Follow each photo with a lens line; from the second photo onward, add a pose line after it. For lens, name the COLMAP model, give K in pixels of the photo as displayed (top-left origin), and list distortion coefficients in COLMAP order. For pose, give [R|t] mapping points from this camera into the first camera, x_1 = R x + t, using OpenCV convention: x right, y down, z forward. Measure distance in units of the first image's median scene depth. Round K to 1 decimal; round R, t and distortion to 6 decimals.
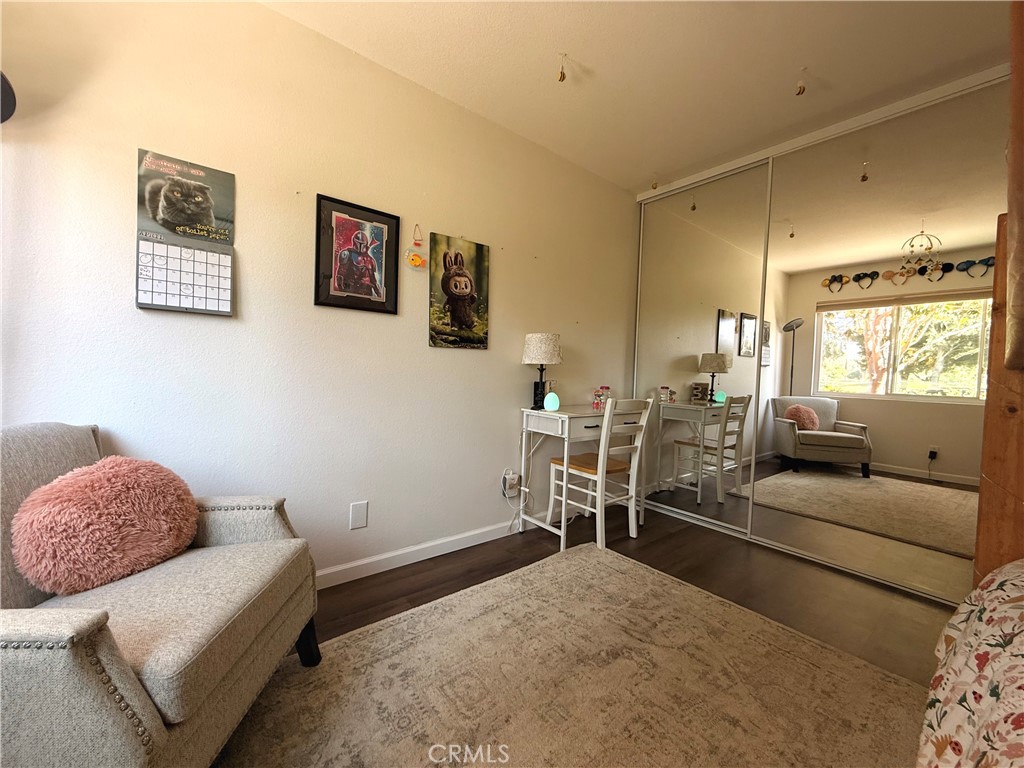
lens RADIAL K [[408.6, 0, 511.2], [0, 408.6, 382.2], [0, 0, 1]] dist [-0.002769, 0.000079]
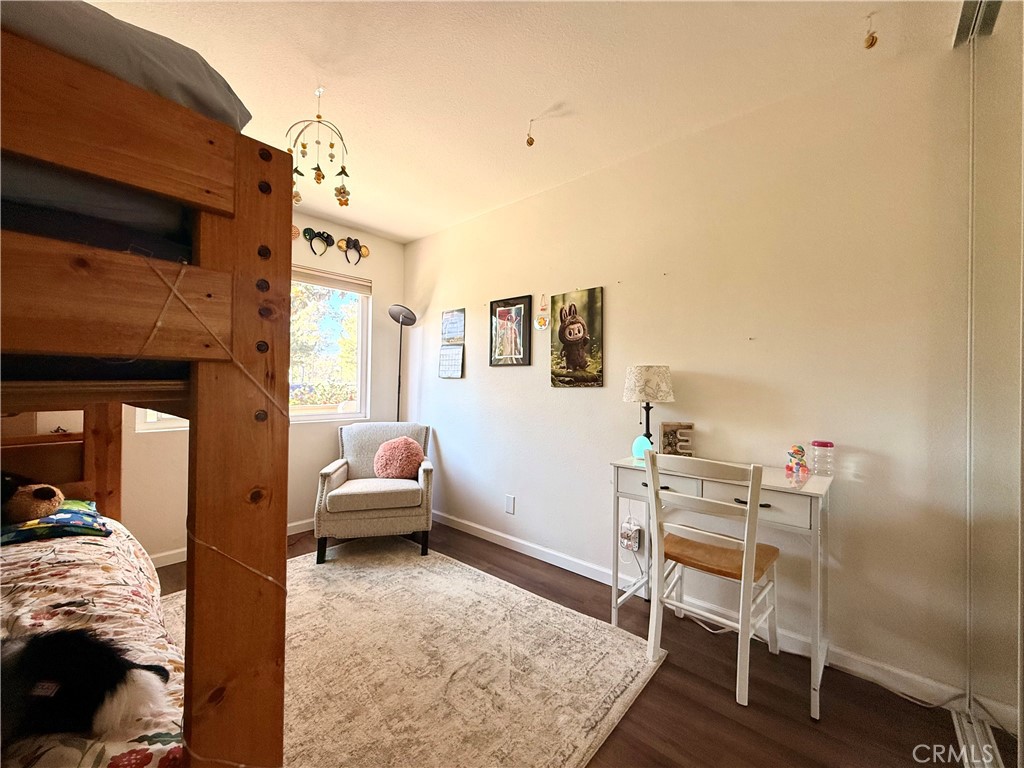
lens RADIAL K [[408.6, 0, 511.2], [0, 408.6, 382.2], [0, 0, 1]] dist [-0.002769, 0.000079]
pose [[0.165743, -0.040076, -0.985354, 0.972055], [-0.036207, 0.998253, -0.046690, -0.039497], [0.985504, 0.043415, 0.164002, 0.660451]]
